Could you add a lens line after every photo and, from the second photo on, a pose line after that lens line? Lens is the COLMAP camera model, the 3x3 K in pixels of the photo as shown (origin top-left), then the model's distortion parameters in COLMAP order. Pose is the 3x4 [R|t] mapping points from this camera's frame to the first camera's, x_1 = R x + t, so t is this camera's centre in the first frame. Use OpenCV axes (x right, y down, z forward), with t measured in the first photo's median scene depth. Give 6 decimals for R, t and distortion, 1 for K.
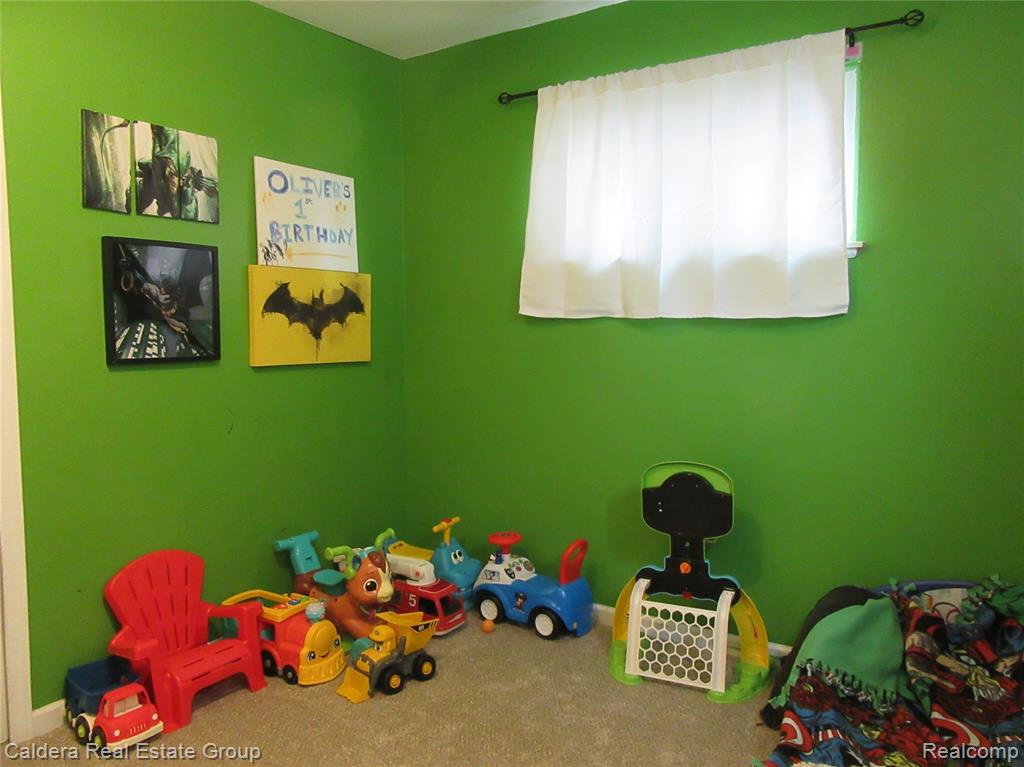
lens RADIAL K [[768.7, 0, 510.6], [0, 768.7, 381.7], [0, 0, 1]] dist [-0.012522, 0.024277]
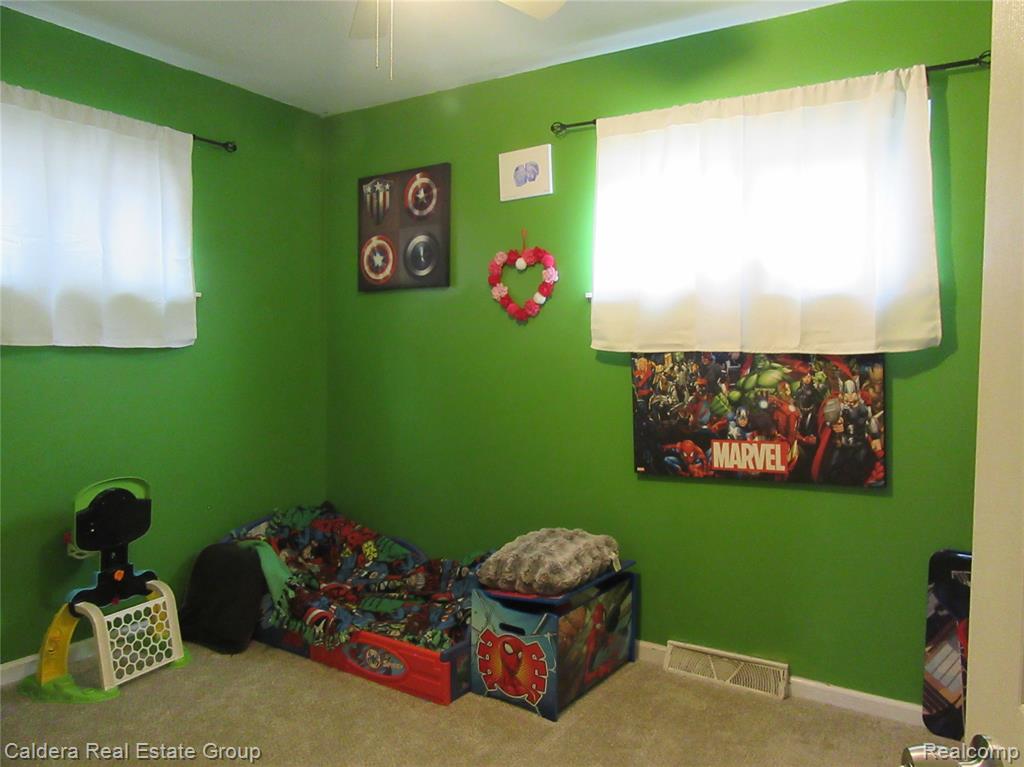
lens RADIAL K [[768.7, 0, 509.8], [0, 768.7, 383.7], [0, 0, 1]] dist [-0.012522, 0.024277]
pose [[0.012244, -0.045337, 0.998897, -0.865517], [0.061592, 0.997109, 0.044501, -0.045736], [-0.998026, 0.060979, 0.015001, 0.419478]]
